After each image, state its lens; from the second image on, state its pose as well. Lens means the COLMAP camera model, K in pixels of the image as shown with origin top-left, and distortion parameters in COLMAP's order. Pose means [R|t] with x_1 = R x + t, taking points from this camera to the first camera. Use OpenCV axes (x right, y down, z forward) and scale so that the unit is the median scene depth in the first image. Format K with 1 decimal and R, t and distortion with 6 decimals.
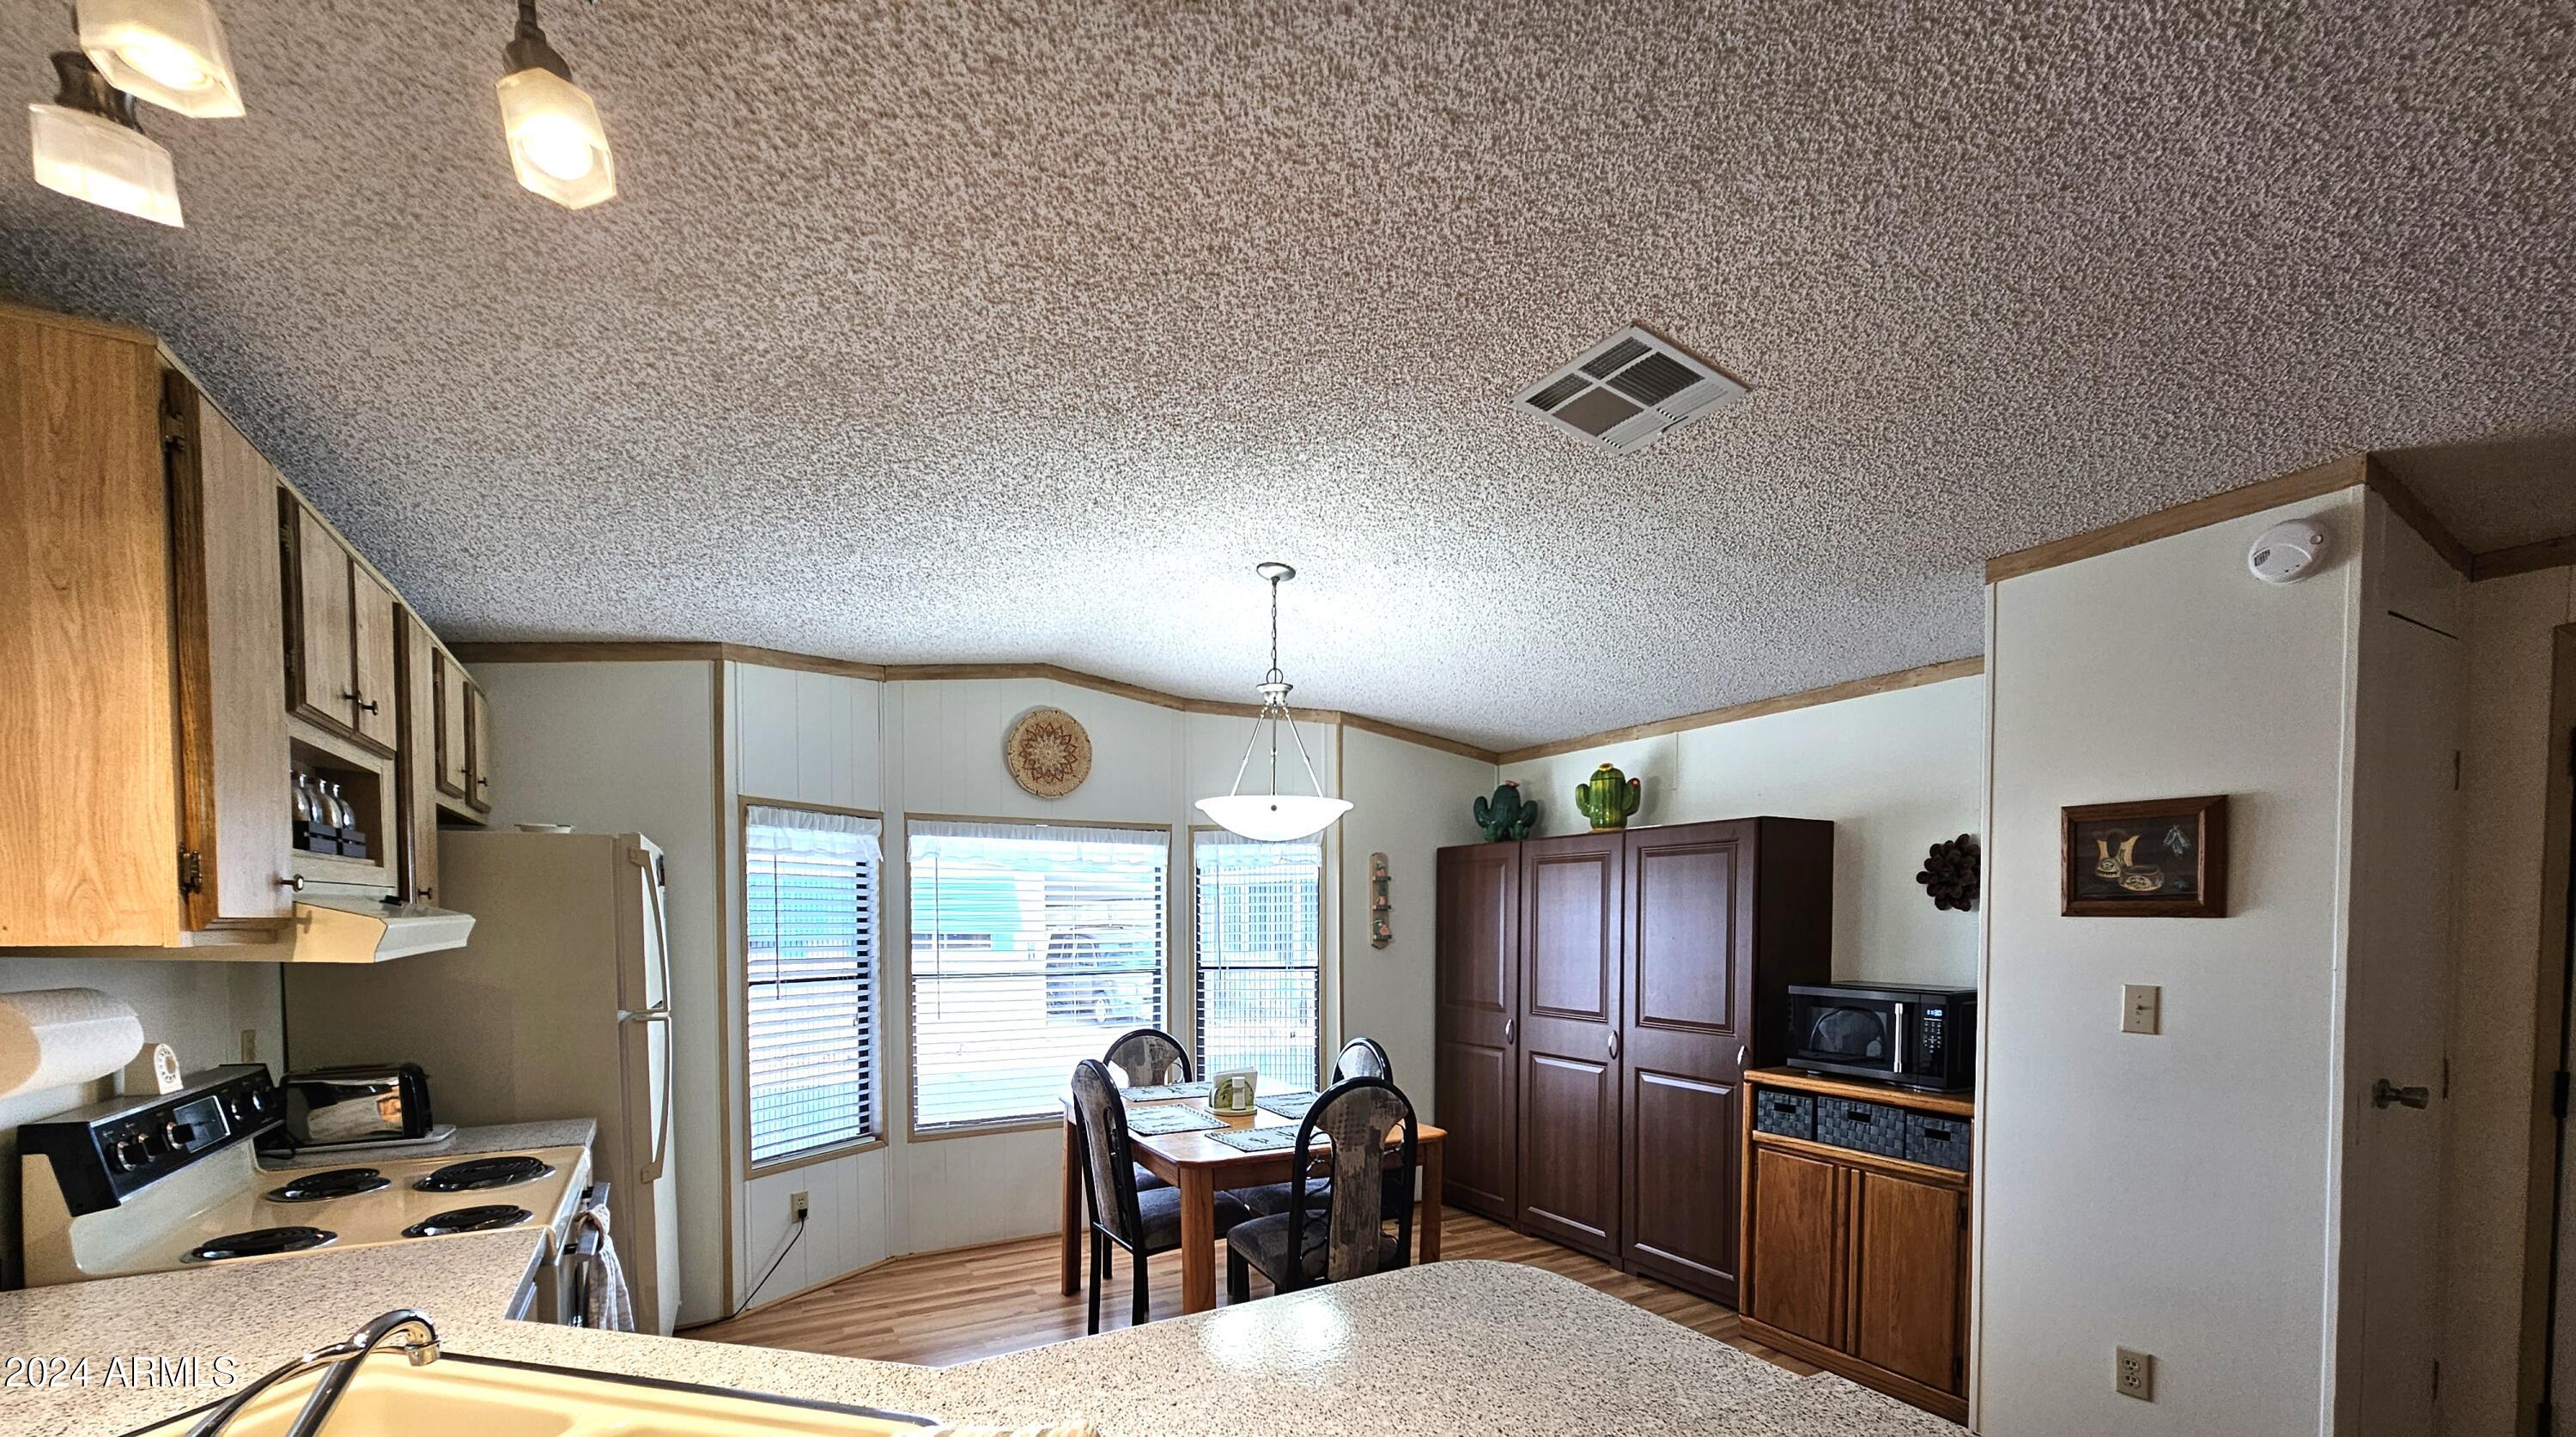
lens RADIAL K [[1052.7, 0, 1276.2], [0, 1052.7, 959.6], [0, 0, 1]] dist [-0.000229, 0.000302]
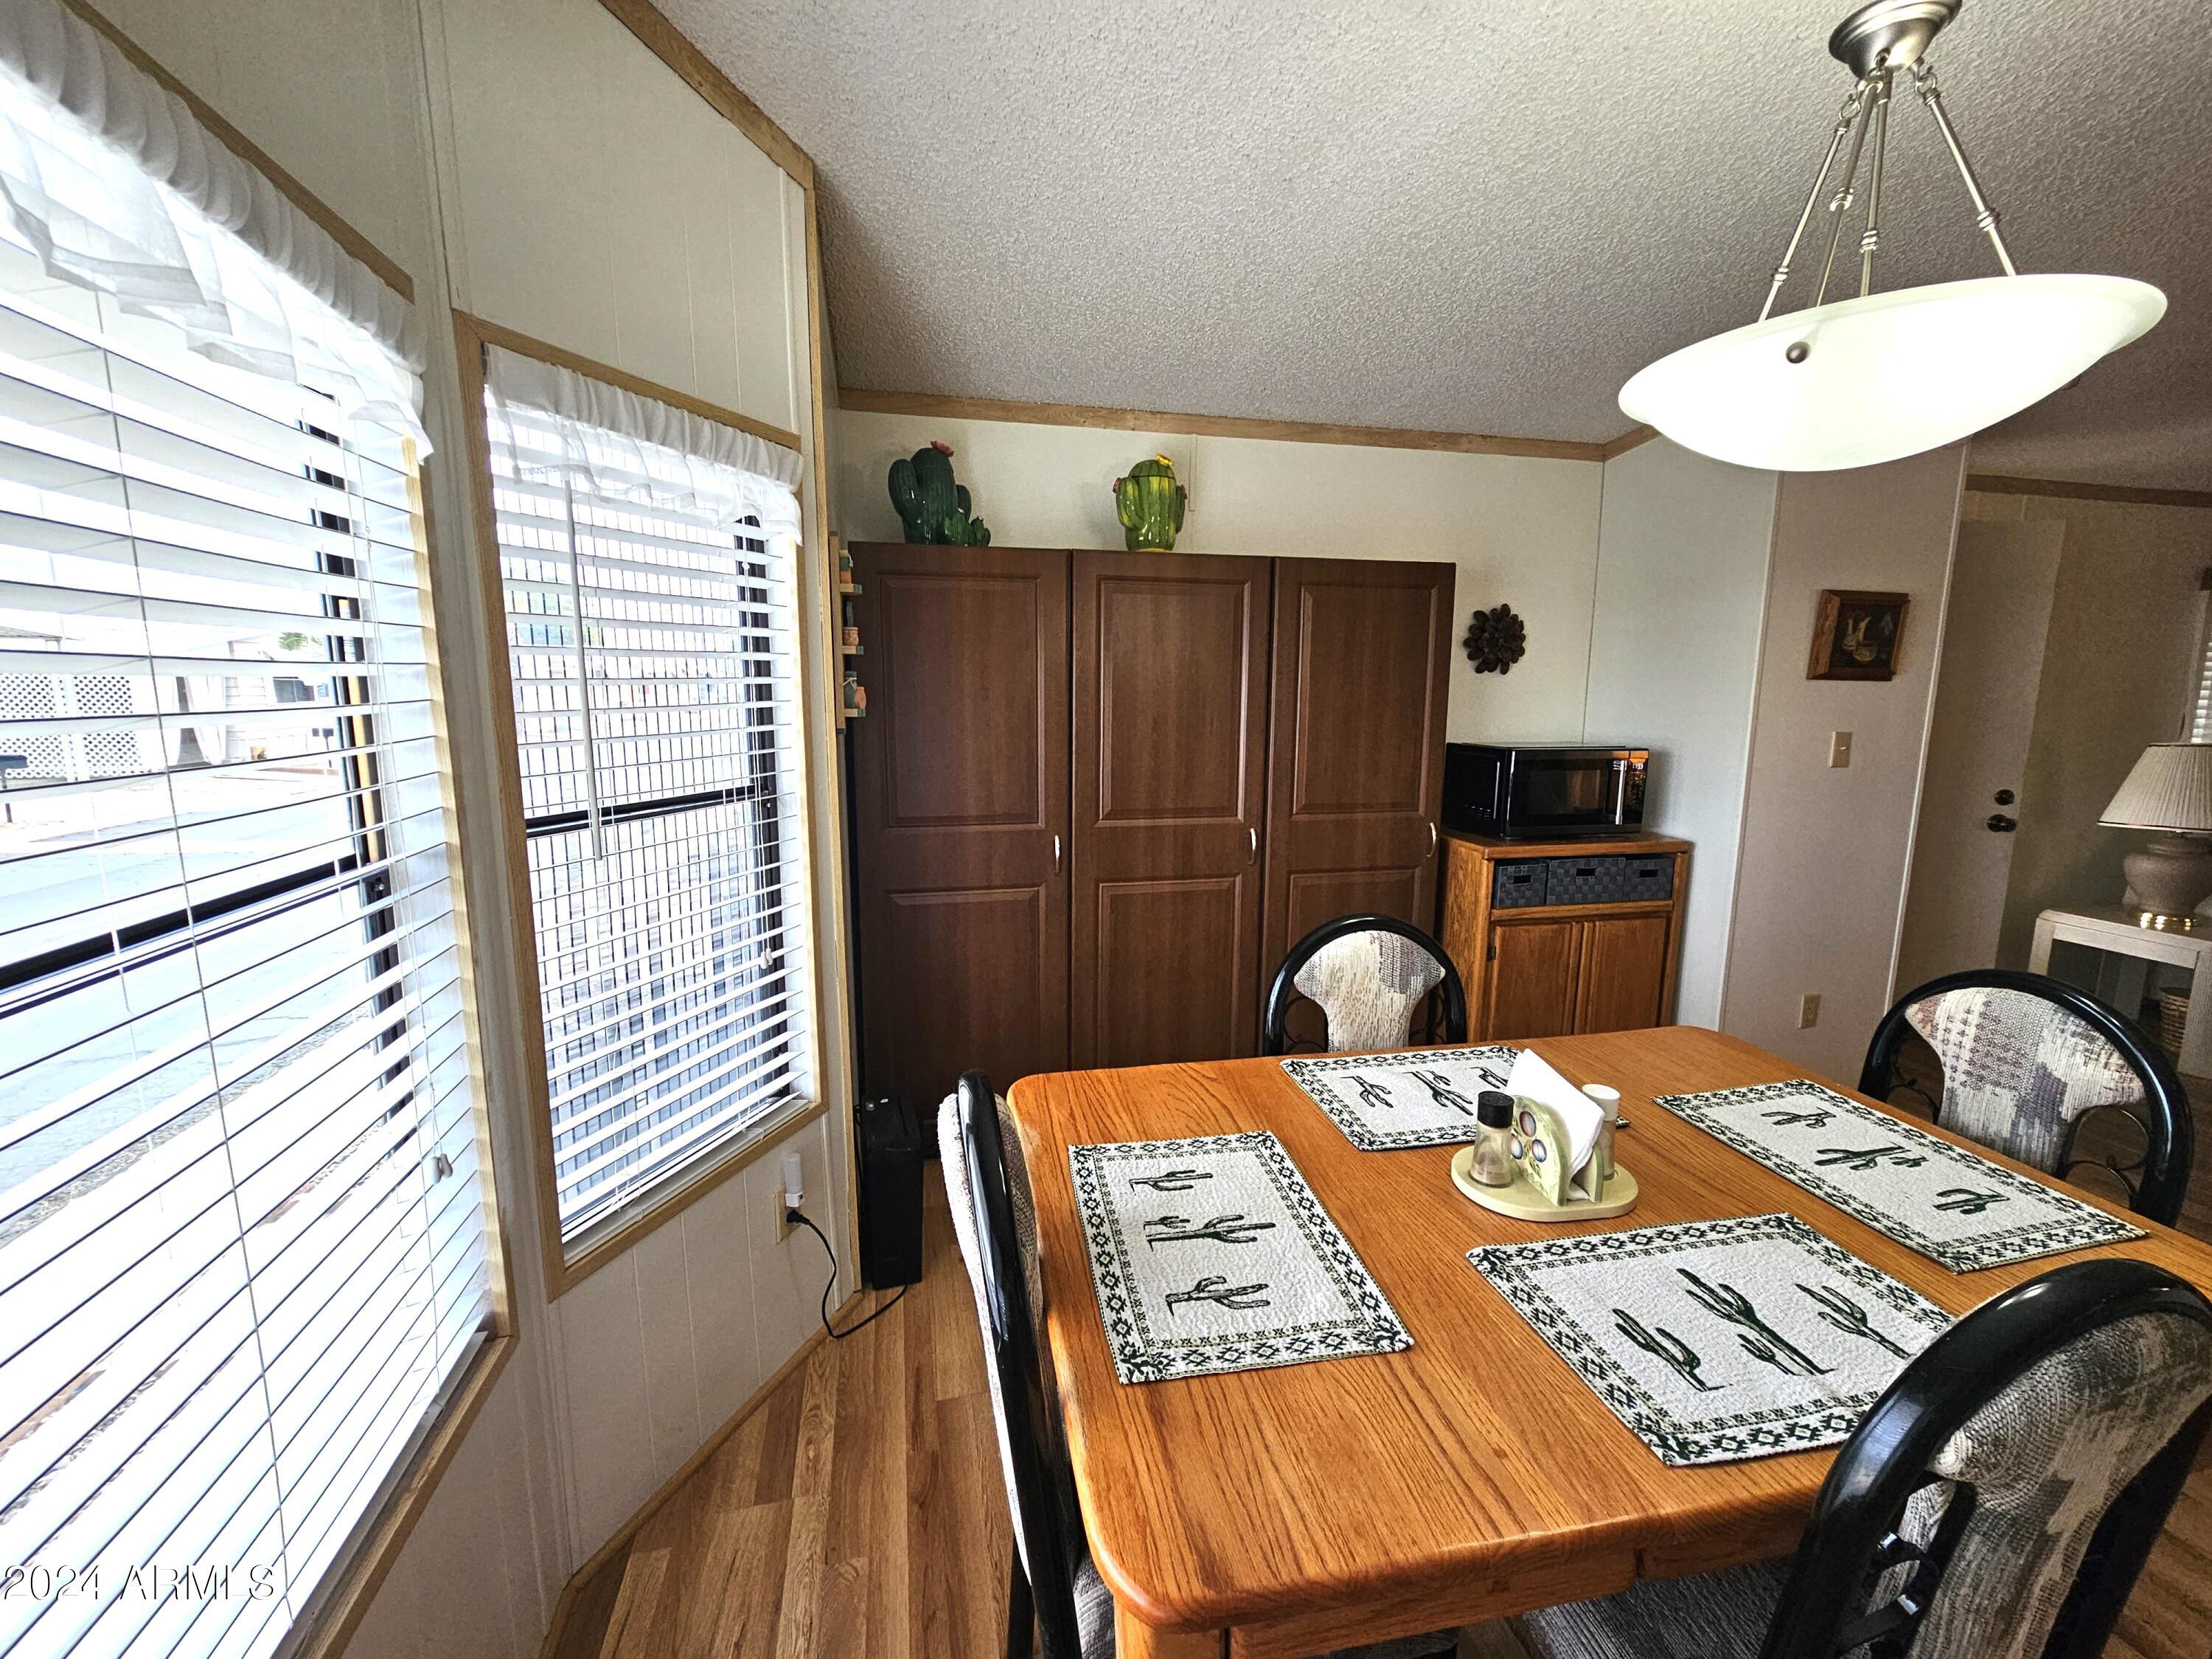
lens RADIAL K [[904.1, 0, 1100.6], [0, 904.1, 821.1], [0, 0, 1]] dist [-0.001719, 0.003058]
pose [[0.280790, -0.138310, 0.949751, -0.344754], [0.032776, 0.990367, 0.134535, -0.030382], [-0.959210, -0.006647, 0.282618, 0.980462]]
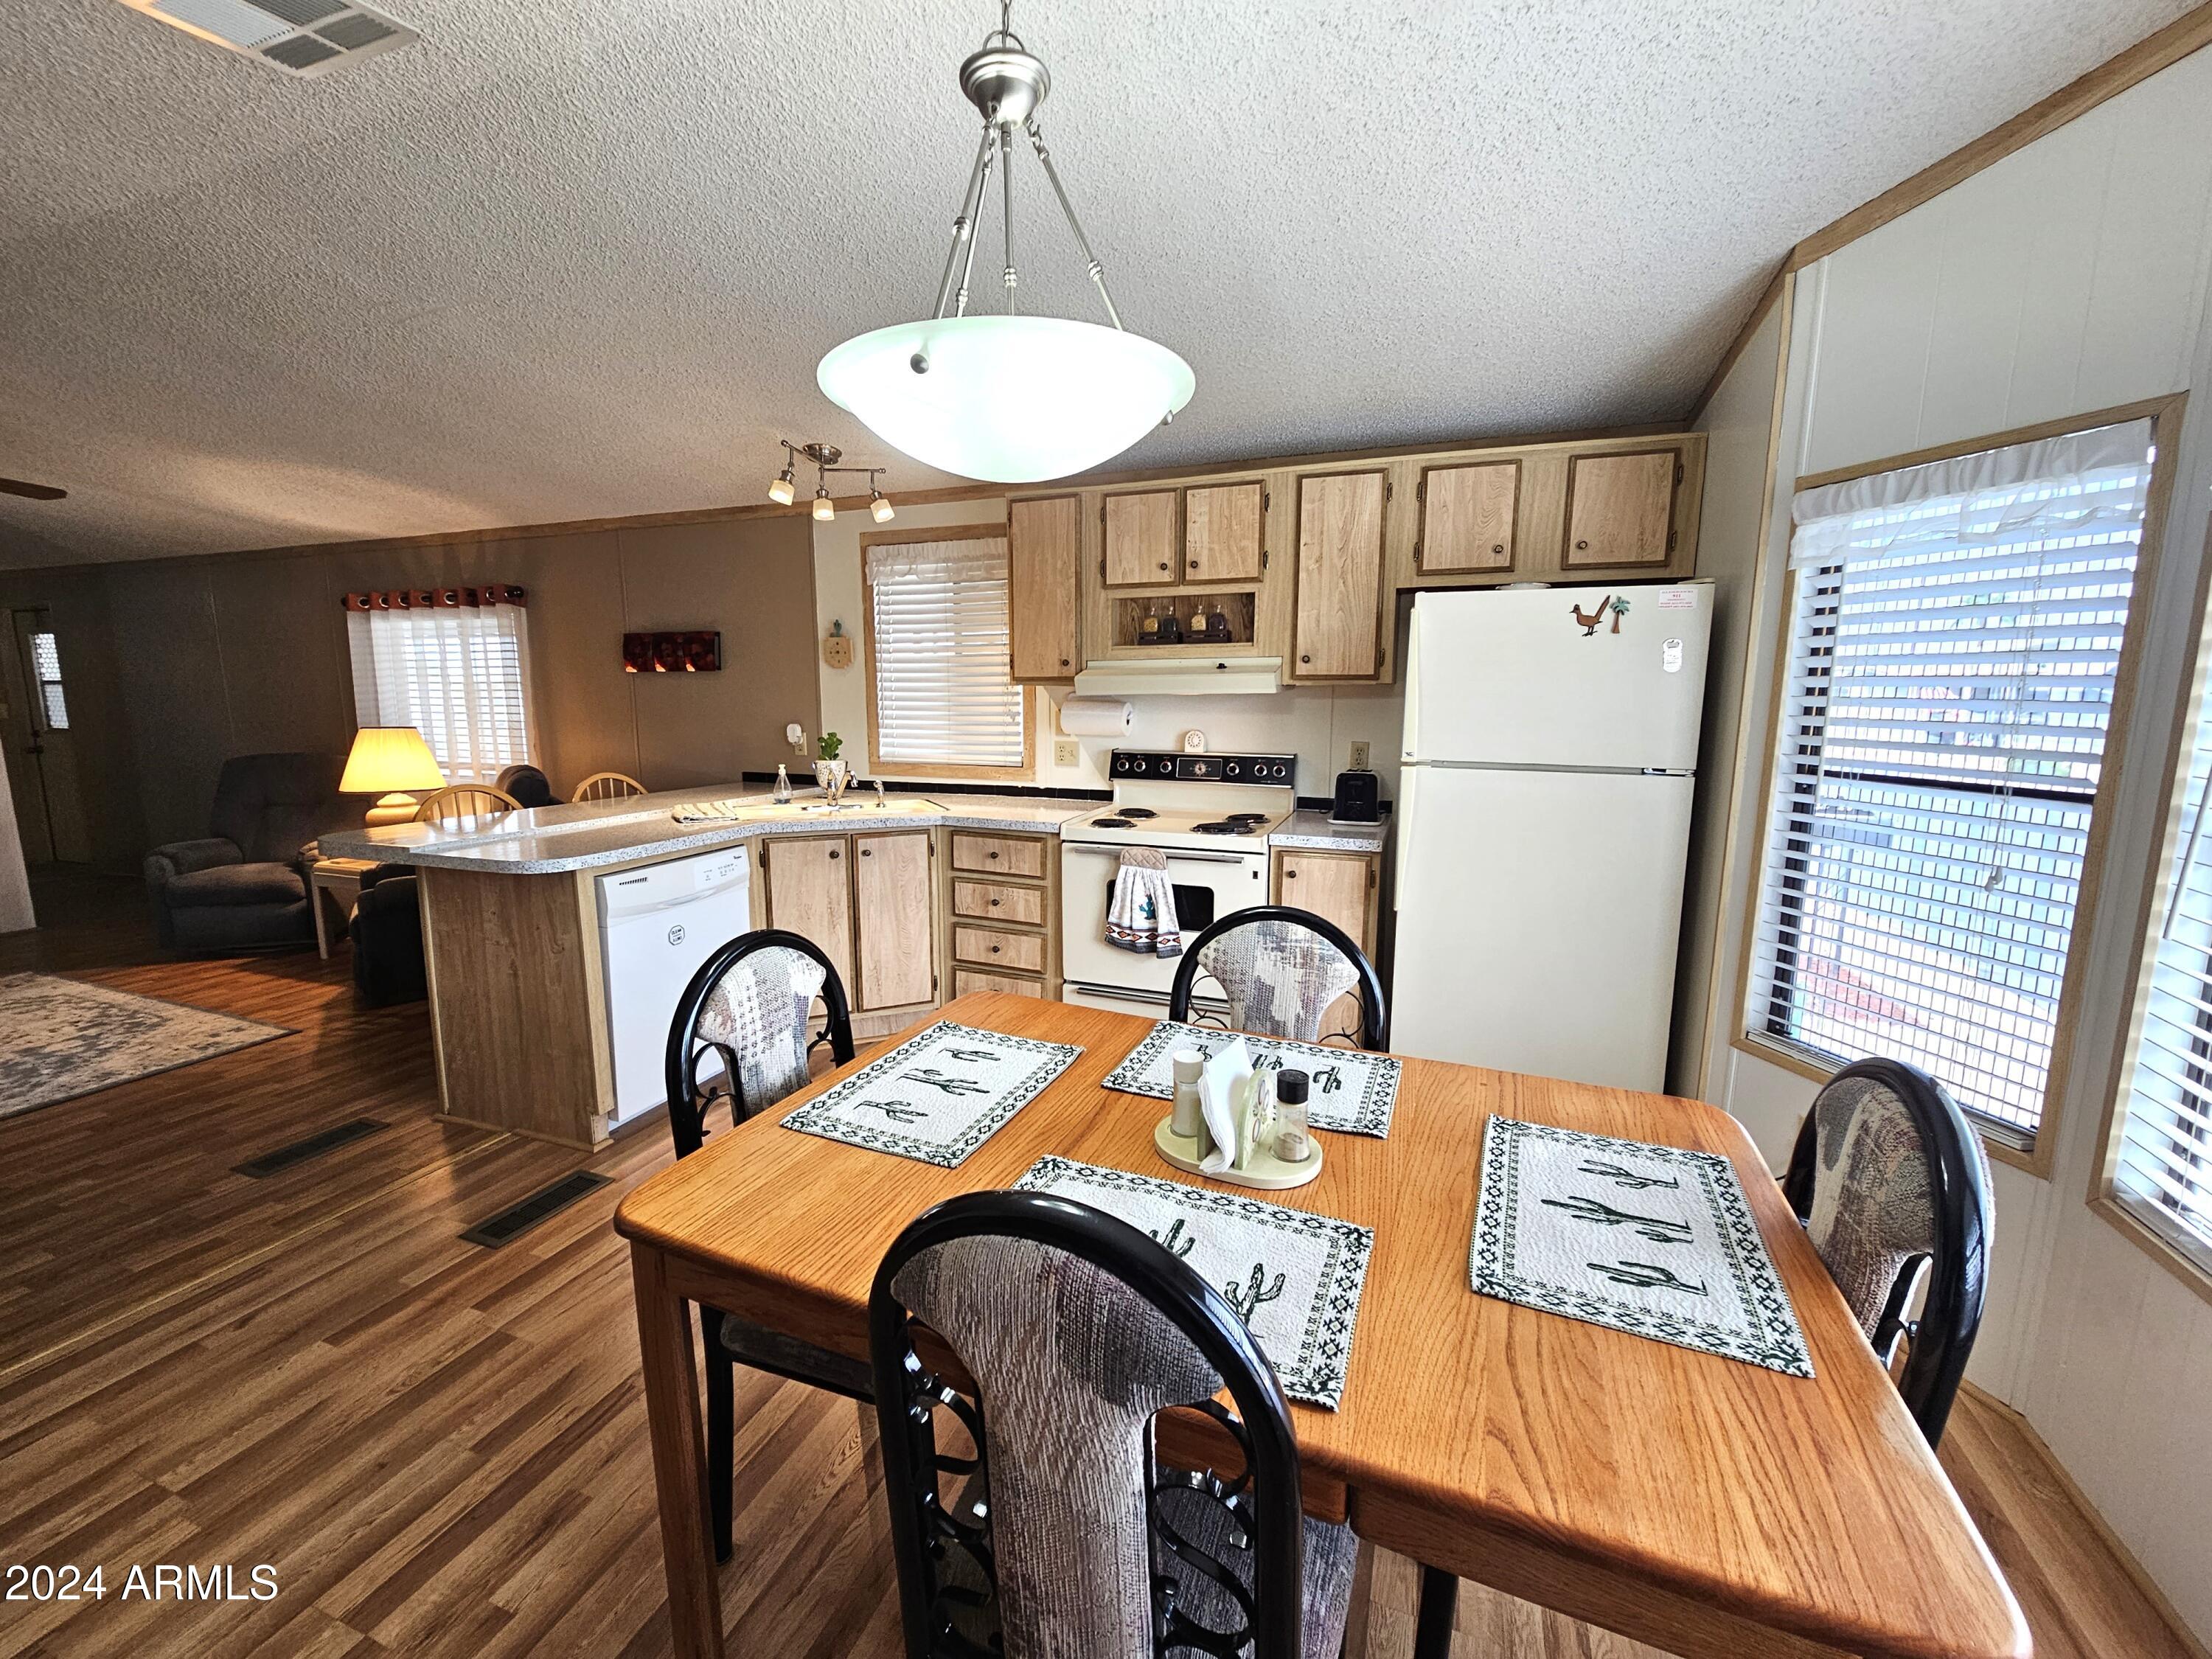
lens RADIAL K [[904.1, 0, 1097.5], [0, 904.1, 824.3], [0, 0, 1]] dist [-0.001719, 0.003058]
pose [[-0.769293, 0.096591, -0.631552, 0.183721], [-0.025057, 0.983184, 0.180892, -0.034299], [0.638404, 0.154984, -0.753936, 1.111928]]
